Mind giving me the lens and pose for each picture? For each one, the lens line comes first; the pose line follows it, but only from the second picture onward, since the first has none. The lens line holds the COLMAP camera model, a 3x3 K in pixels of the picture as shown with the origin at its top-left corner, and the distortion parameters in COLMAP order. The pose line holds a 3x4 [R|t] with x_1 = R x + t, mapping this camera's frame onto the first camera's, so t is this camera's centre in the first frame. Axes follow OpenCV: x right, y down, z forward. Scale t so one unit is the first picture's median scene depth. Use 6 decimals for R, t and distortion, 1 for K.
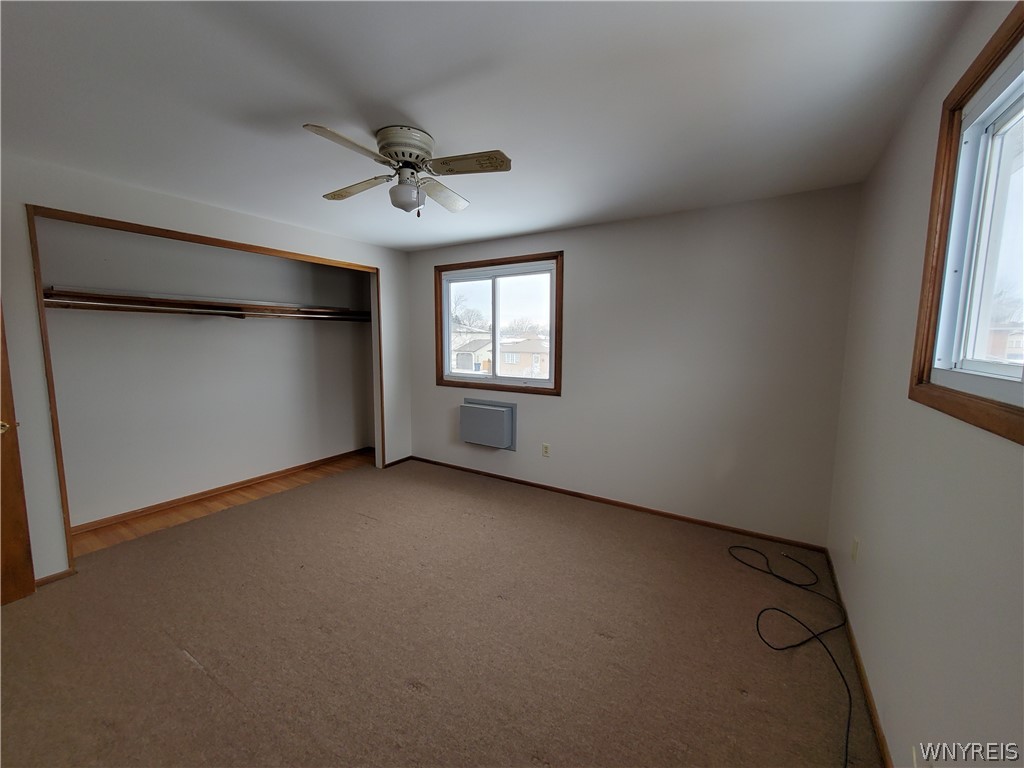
lens RADIAL K [[403.9, 0, 517.9], [0, 403.9, 380.5], [0, 0, 1]] dist [0.006030, -0.000314]
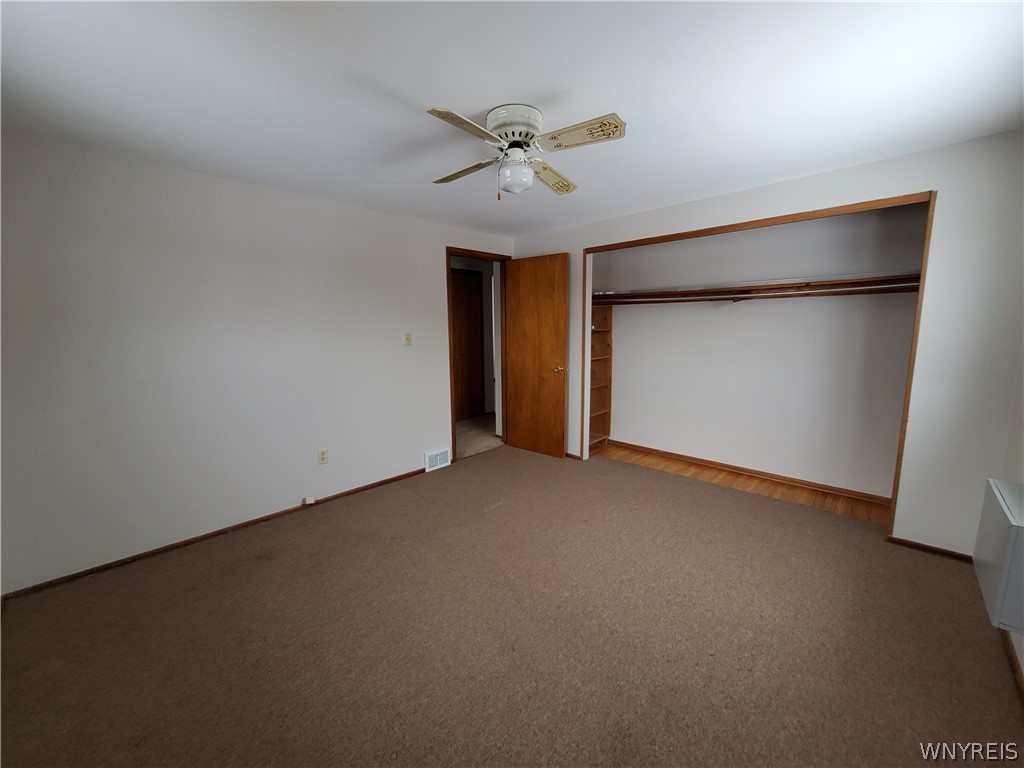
lens RADIAL K [[403.9, 0, 511.2], [0, 403.9, 386.4], [0, 0, 1]] dist [0.006030, -0.000314]
pose [[-0.224596, 0.143287, -0.963860, 0.380692], [-0.094484, 0.981267, 0.167891, -0.060874], [0.969860, 0.128777, -0.206851, 0.647327]]
